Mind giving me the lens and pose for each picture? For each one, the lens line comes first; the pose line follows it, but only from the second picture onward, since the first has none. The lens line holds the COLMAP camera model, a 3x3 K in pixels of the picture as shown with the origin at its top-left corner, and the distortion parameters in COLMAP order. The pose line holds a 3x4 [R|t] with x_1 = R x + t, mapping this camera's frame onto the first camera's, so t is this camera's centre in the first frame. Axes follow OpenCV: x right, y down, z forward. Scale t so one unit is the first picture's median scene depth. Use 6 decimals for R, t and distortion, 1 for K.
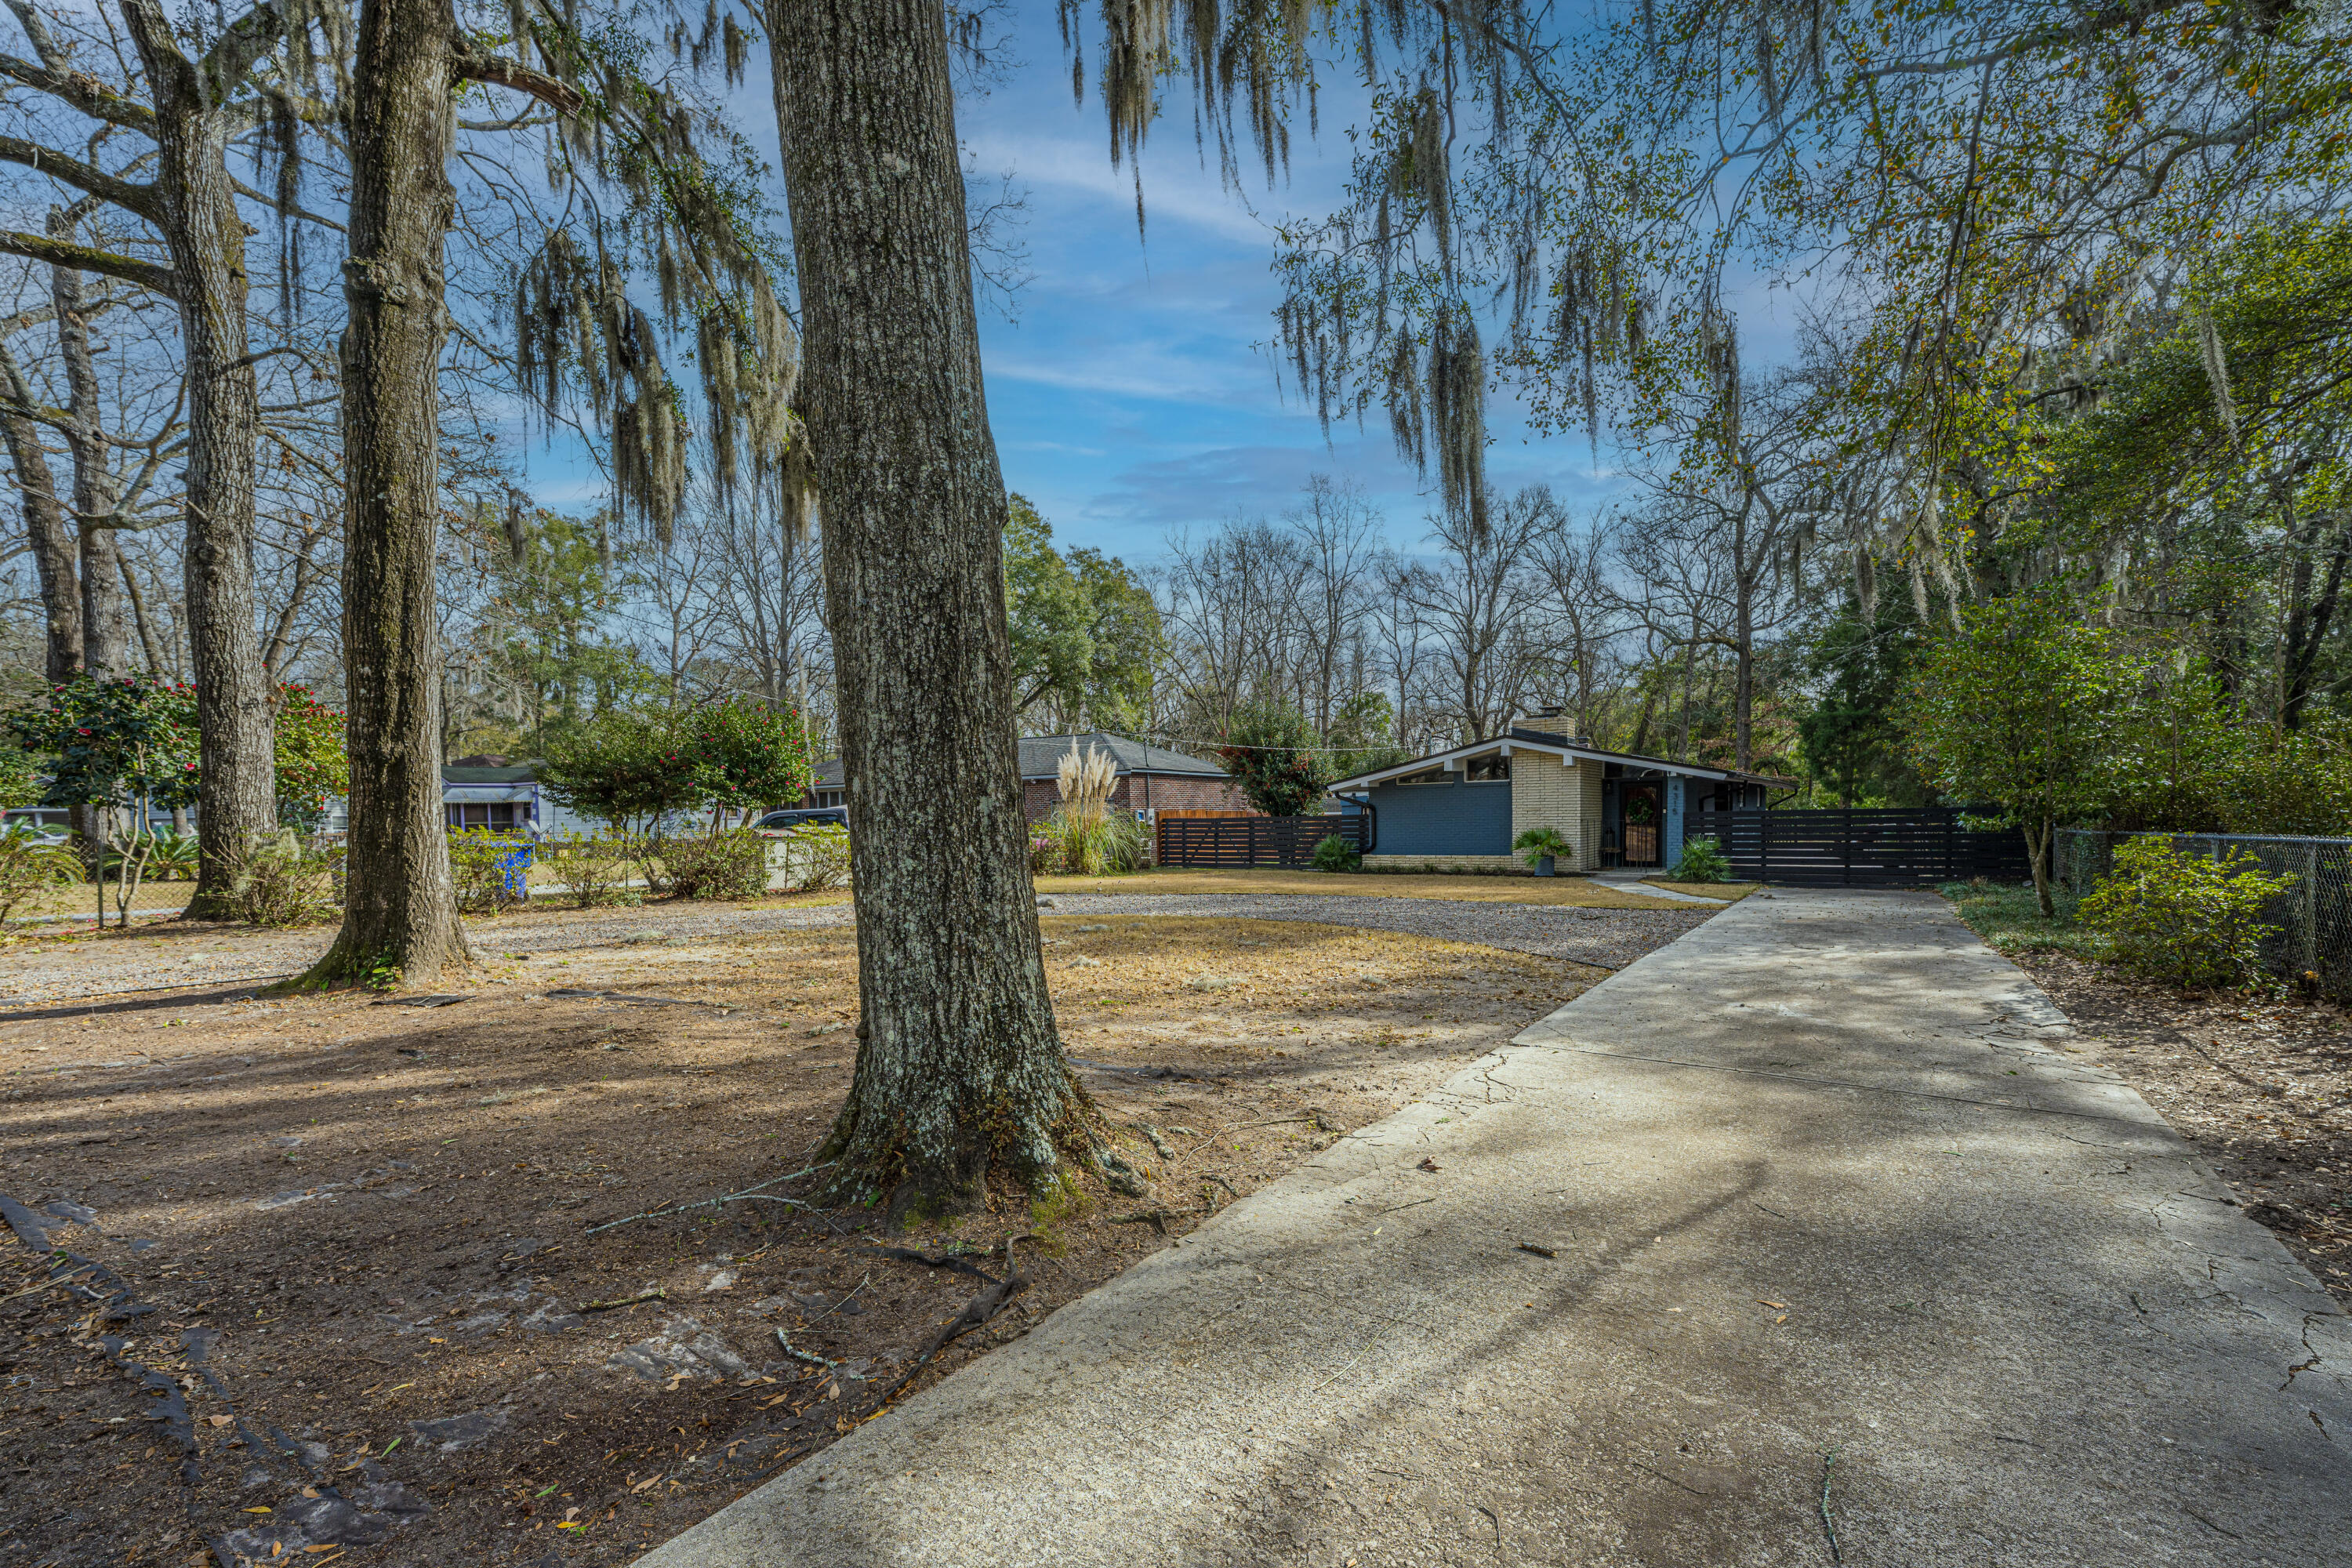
lens RADIAL K [[977.9, 0, 1221.0], [0, 977.9, 847.4], [0, 0, 1]] dist [0.002115, -0.000451]
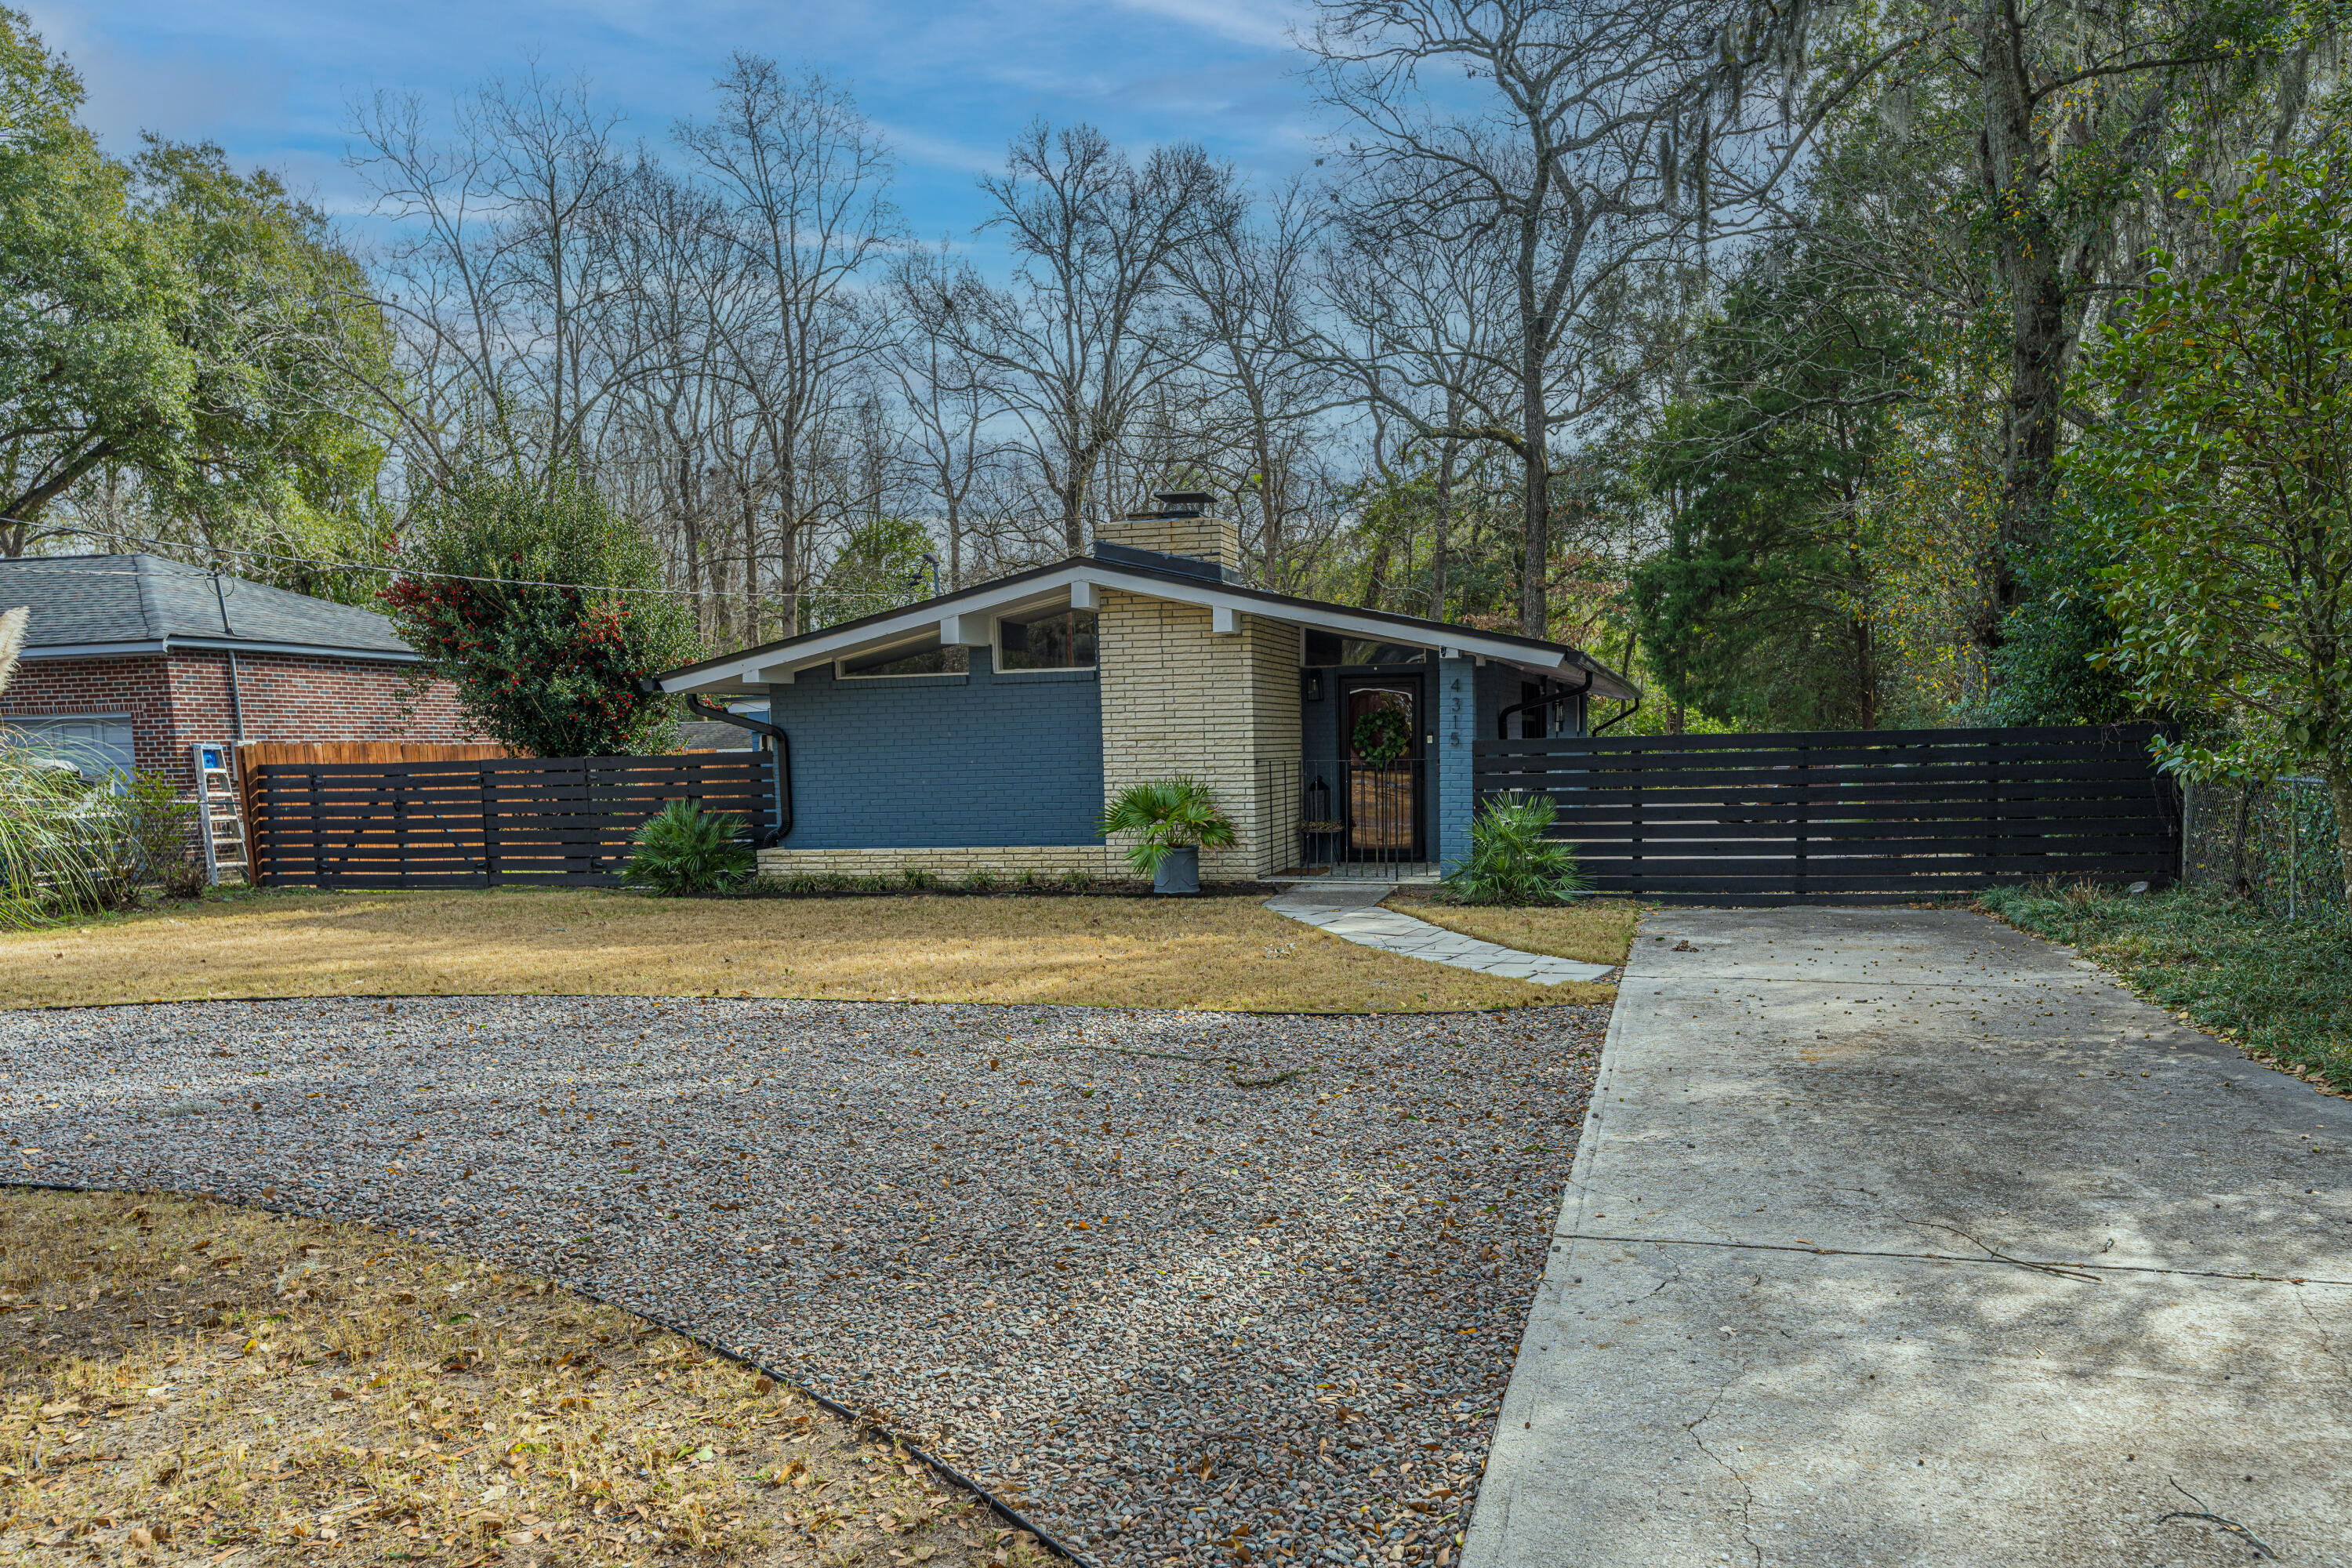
lens RADIAL K [[1625.9, 0, 1175.5], [0, 1625.9, 783.6], [0, 0, 1]] dist [0.004945, 0.001522]
pose [[0.958330, -0.012953, 0.285370, 0.104705], [0.016732, 0.999802, -0.010807, -0.008806], [-0.285173, 0.015131, 0.958356, 0.261488]]
